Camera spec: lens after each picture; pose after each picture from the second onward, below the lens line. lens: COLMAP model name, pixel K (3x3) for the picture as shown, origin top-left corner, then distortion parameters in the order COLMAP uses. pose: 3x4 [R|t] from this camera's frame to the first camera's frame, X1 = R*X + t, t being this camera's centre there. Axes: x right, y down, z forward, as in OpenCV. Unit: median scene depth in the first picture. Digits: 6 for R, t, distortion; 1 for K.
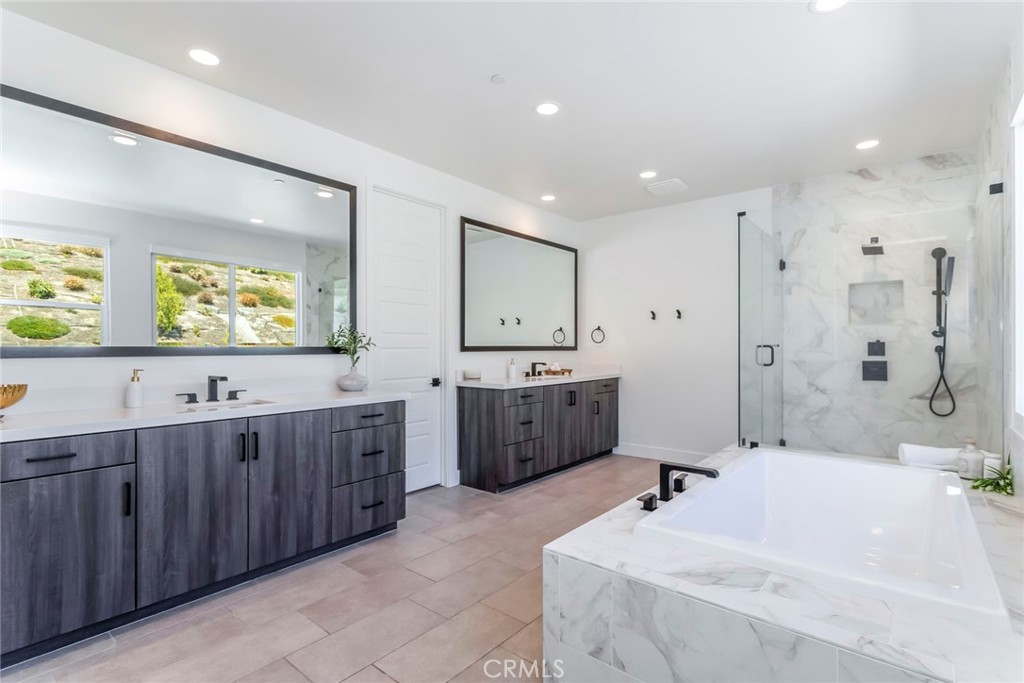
lens RADIAL K [[488.5, 0, 508.2], [0, 488.5, 346.7], [0, 0, 1]] dist [0.003397, 0.000613]
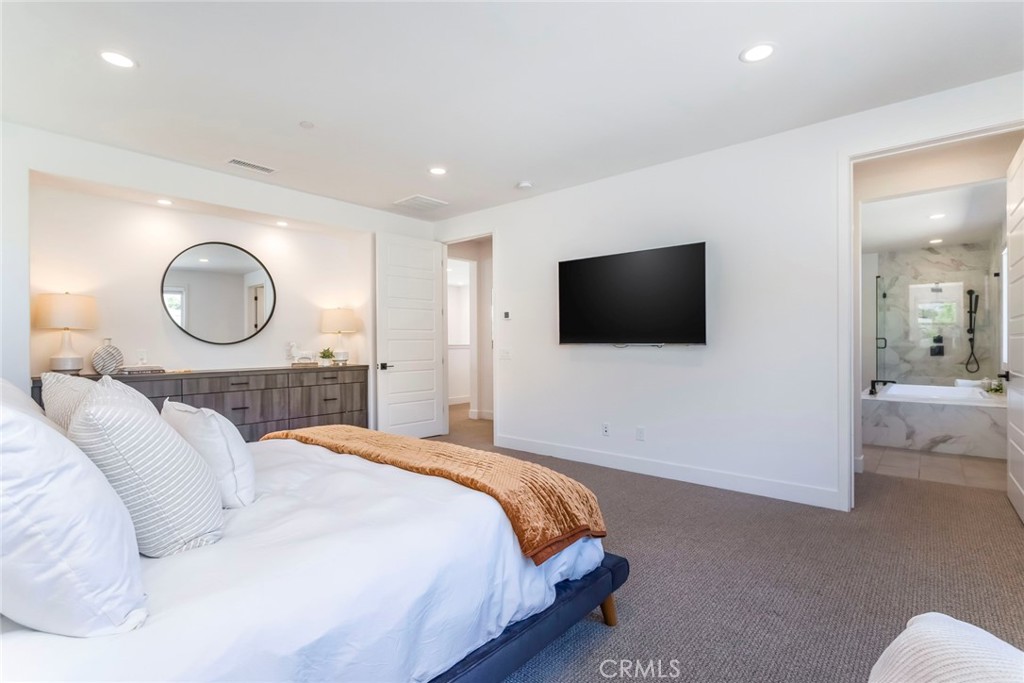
lens RADIAL K [[483.3, 0, 510.0], [0, 483.3, 344.7], [0, 0, 1]] dist [-0.000623, -0.000162]
pose [[0.999721, -0.002743, -0.023467, -0.975672], [0.002804, 0.999993, 0.002565, 0.015386], [0.023459, -0.002630, 0.999721, -1.038009]]
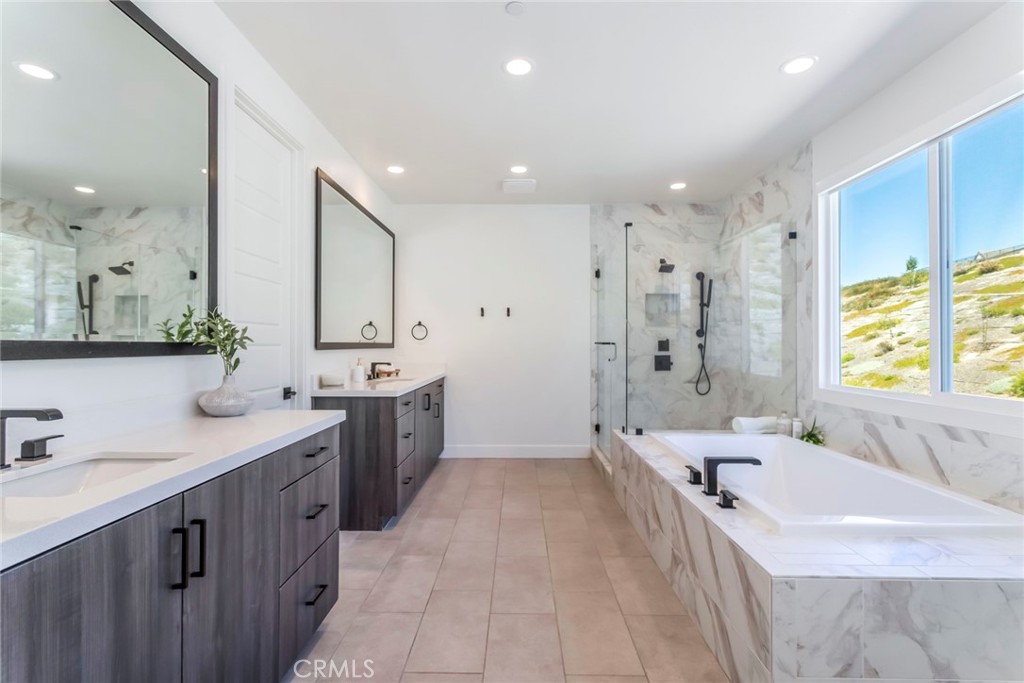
lens RADIAL K [[480.4, 0, 512.0], [0, 480.4, 341.5], [0, 0, 1]] dist [-0.001558, -0.000191]
pose [[0.777663, 0.005335, 0.628659, -0.369881], [-0.001841, 0.999979, -0.006209, 0.001713], [-0.628679, 0.003671, 0.777657, 0.284675]]
